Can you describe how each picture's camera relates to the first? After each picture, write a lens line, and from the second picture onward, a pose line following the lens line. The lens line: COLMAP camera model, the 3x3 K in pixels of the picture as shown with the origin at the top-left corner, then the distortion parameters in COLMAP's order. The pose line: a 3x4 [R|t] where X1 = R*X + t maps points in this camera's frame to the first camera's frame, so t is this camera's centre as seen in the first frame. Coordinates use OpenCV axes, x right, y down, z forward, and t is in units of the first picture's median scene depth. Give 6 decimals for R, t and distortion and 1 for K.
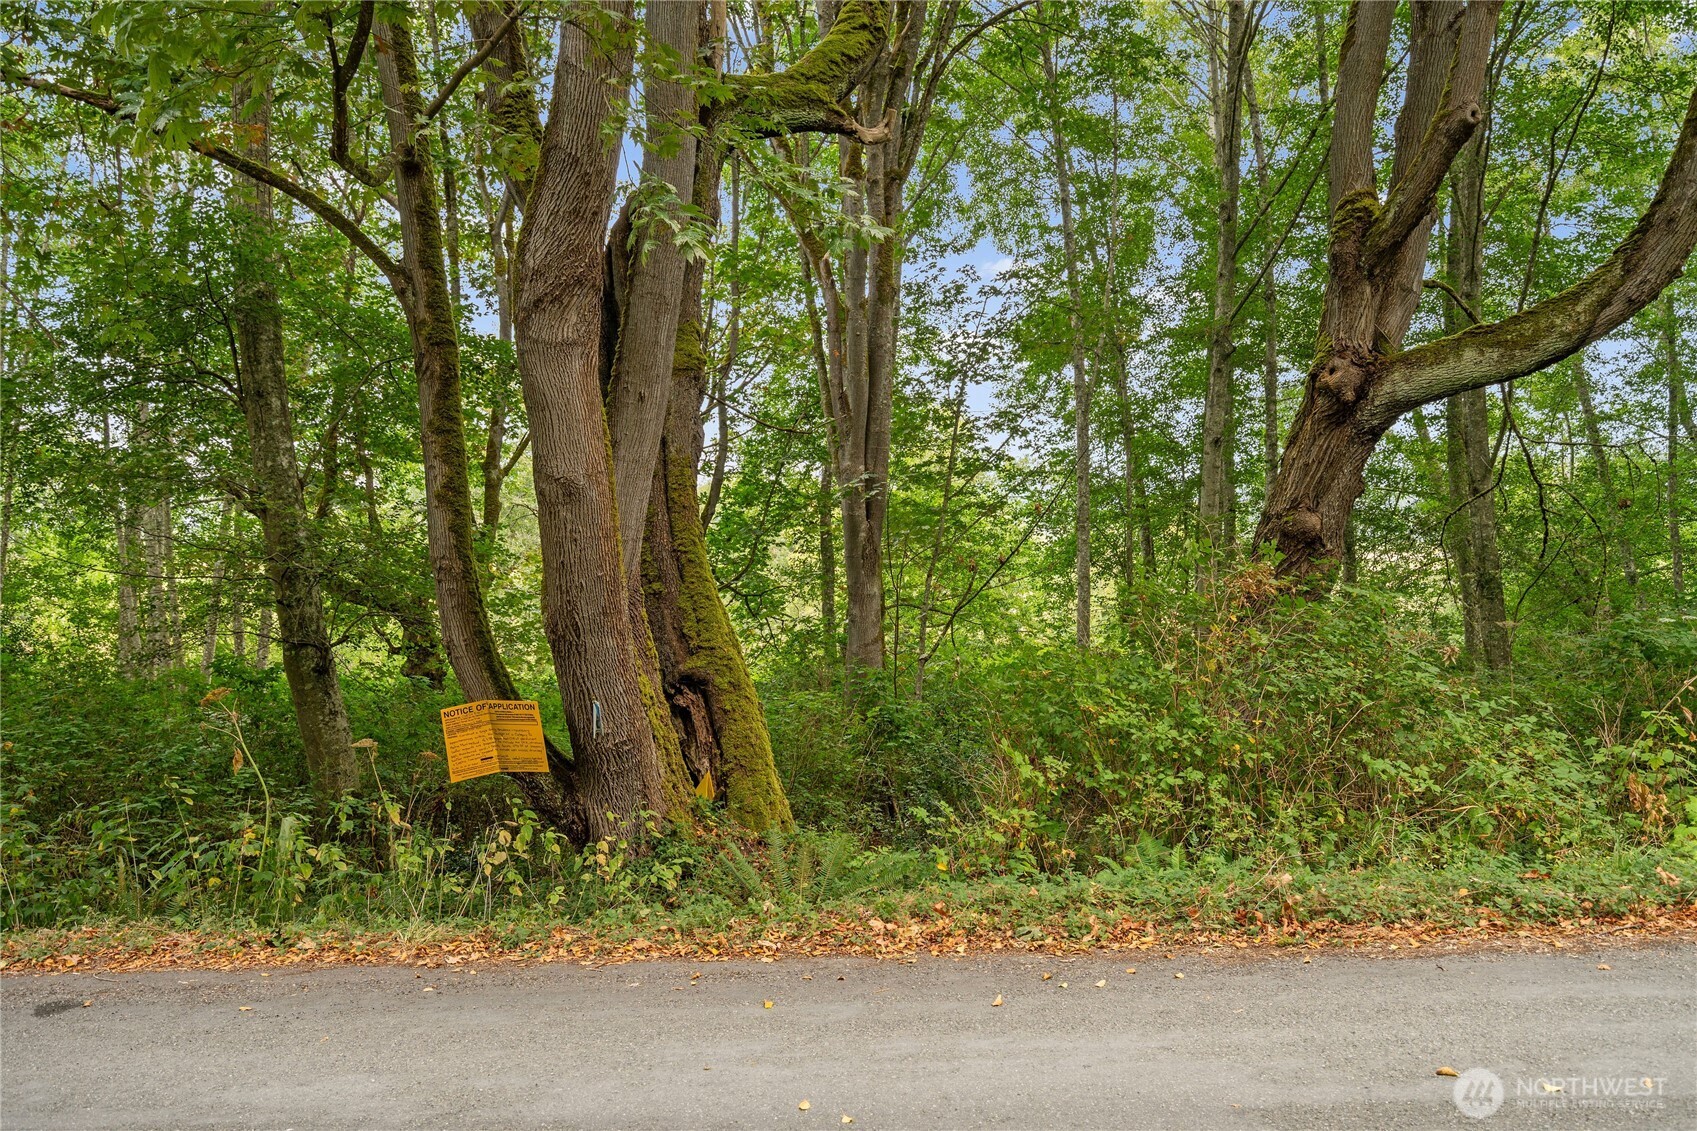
lens RADIAL K [[1421.9, 0, 848.5], [0, 1421.9, 565.5], [0, 0, 1]] dist [-0.002749, -0.000843]
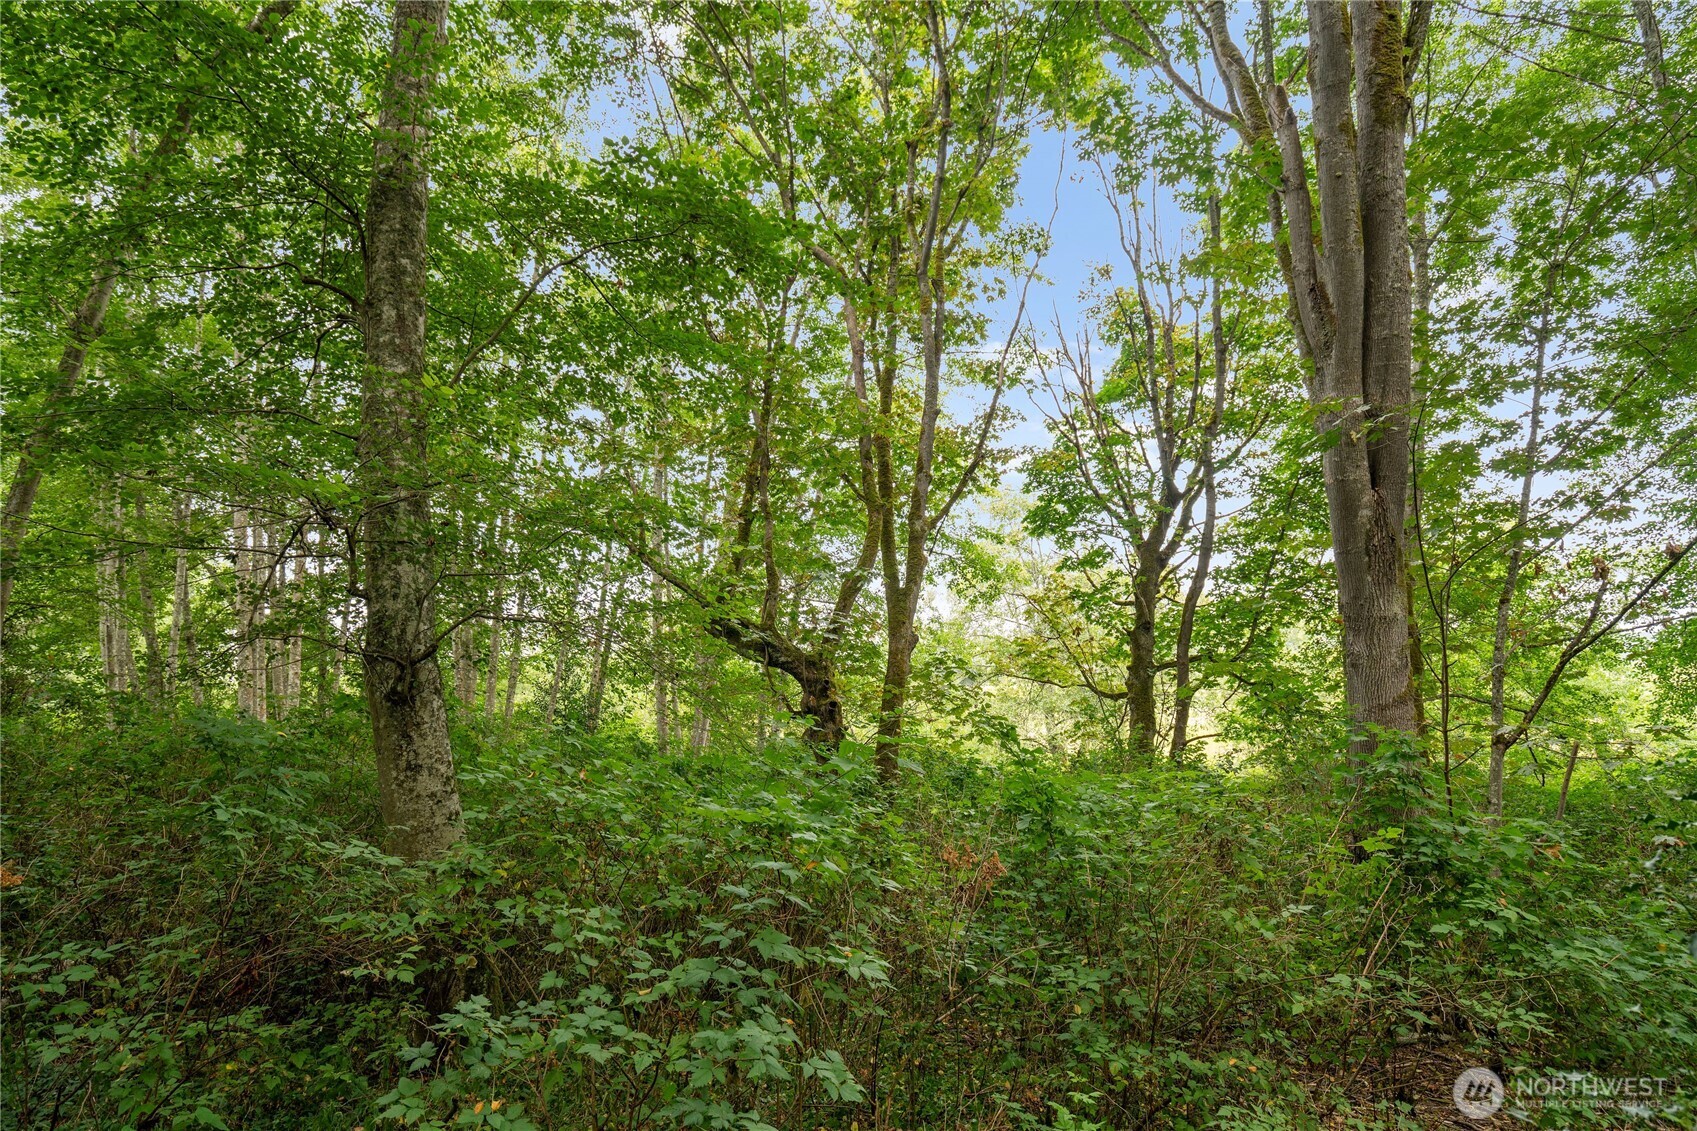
lens RADIAL K [[986.5, 0, 848.5], [0, 986.5, 565.5], [0, 0, 1]] dist [0.001599, -0.000054]
pose [[0.875460, -0.047617, -0.480939, 0.017939], [-0.015555, 0.991843, -0.126516, 0.053014], [0.483040, 0.118241, 0.867578, 0.556487]]
